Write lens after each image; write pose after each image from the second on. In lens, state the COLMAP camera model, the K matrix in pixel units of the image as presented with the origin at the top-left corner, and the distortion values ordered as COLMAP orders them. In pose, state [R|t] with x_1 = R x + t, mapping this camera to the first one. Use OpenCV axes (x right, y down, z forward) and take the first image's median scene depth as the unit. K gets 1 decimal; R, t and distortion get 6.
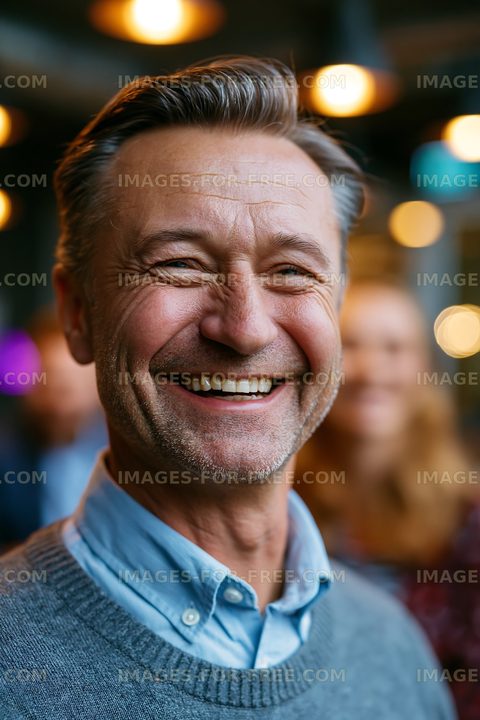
lens RADIAL K [[554.6, 0, 240.0], [0, 554.6, 360.0], [0, 0, 1]] dist [-0.000198, -0.000557]
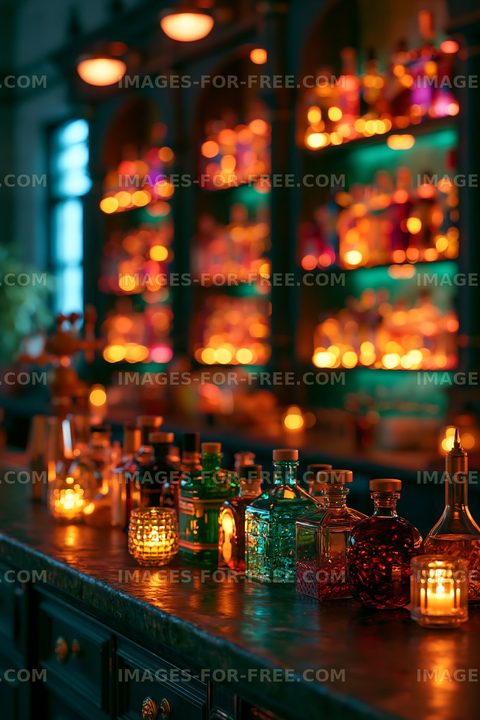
lens RADIAL K [[554.6, 0, 240.0], [0, 554.6, 360.0], [0, 0, 1]] dist [-0.000198, -0.000557]
pose [[1.000000, 0.000242, 0.000109, -0.000454], [-0.000242, 1.000000, -0.000832, -1.077439], [-0.000109, 0.000832, 1.000000, -0.000769]]
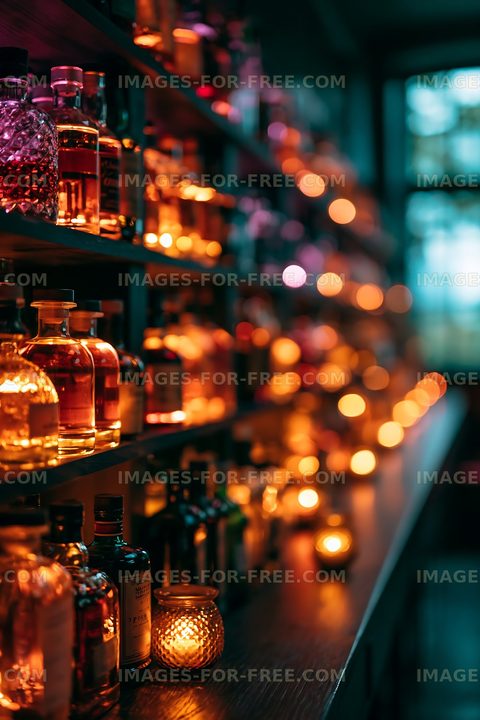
lens RADIAL K [[554.6, 0, 240.0], [0, 554.6, 360.0], [0, 0, 1]] dist [-0.000198, -0.000557]
pose [[1.000000, 0.000510, -0.000086, -0.000067], [-0.000510, 1.000000, -0.000465, -0.538189], [0.000086, 0.000465, 1.000000, -0.000046]]
